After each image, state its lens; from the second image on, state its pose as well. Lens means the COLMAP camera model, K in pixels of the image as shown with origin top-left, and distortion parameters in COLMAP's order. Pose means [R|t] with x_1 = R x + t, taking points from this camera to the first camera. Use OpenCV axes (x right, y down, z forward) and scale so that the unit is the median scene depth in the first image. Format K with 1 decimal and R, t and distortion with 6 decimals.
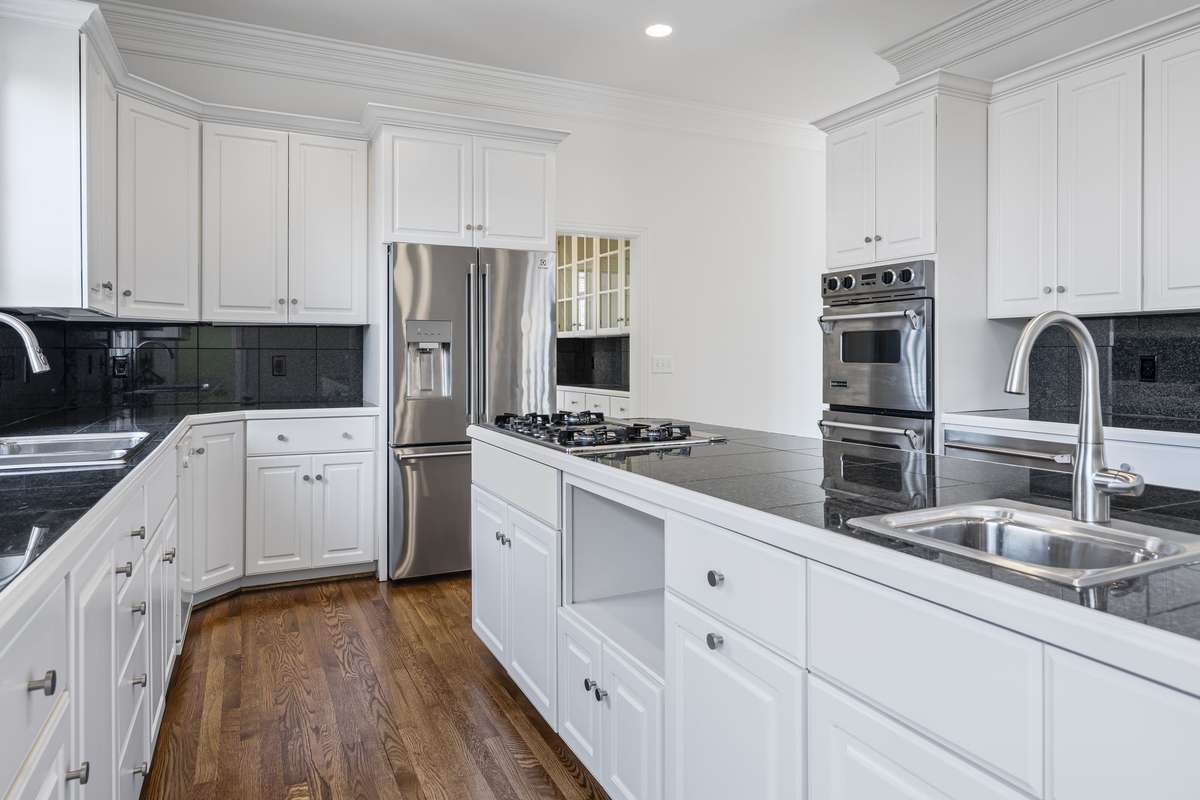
lens RADIAL K [[739.0, 0, 600.2], [0, 739.0, 353.0], [0, 0, 1]] dist [0.003488, 0.001034]
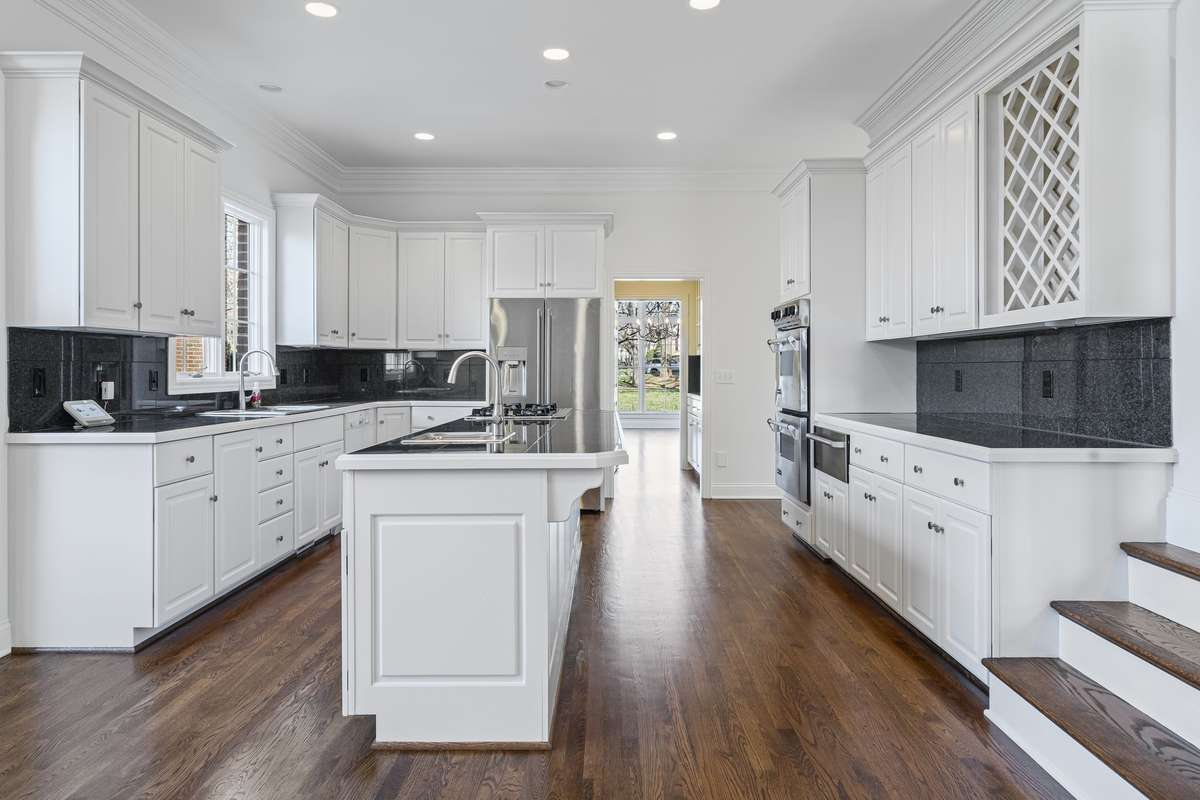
lens RADIAL K [[733.4, 0, 600.7], [0, 733.4, 363.2], [0, 0, 1]] dist [0.002267, 0.000806]
pose [[0.900665, -0.001045, -0.434513, 0.609659], [-0.001241, 0.999987, -0.004978, -0.001541], [0.434512, 0.005022, 0.900652, -0.317144]]
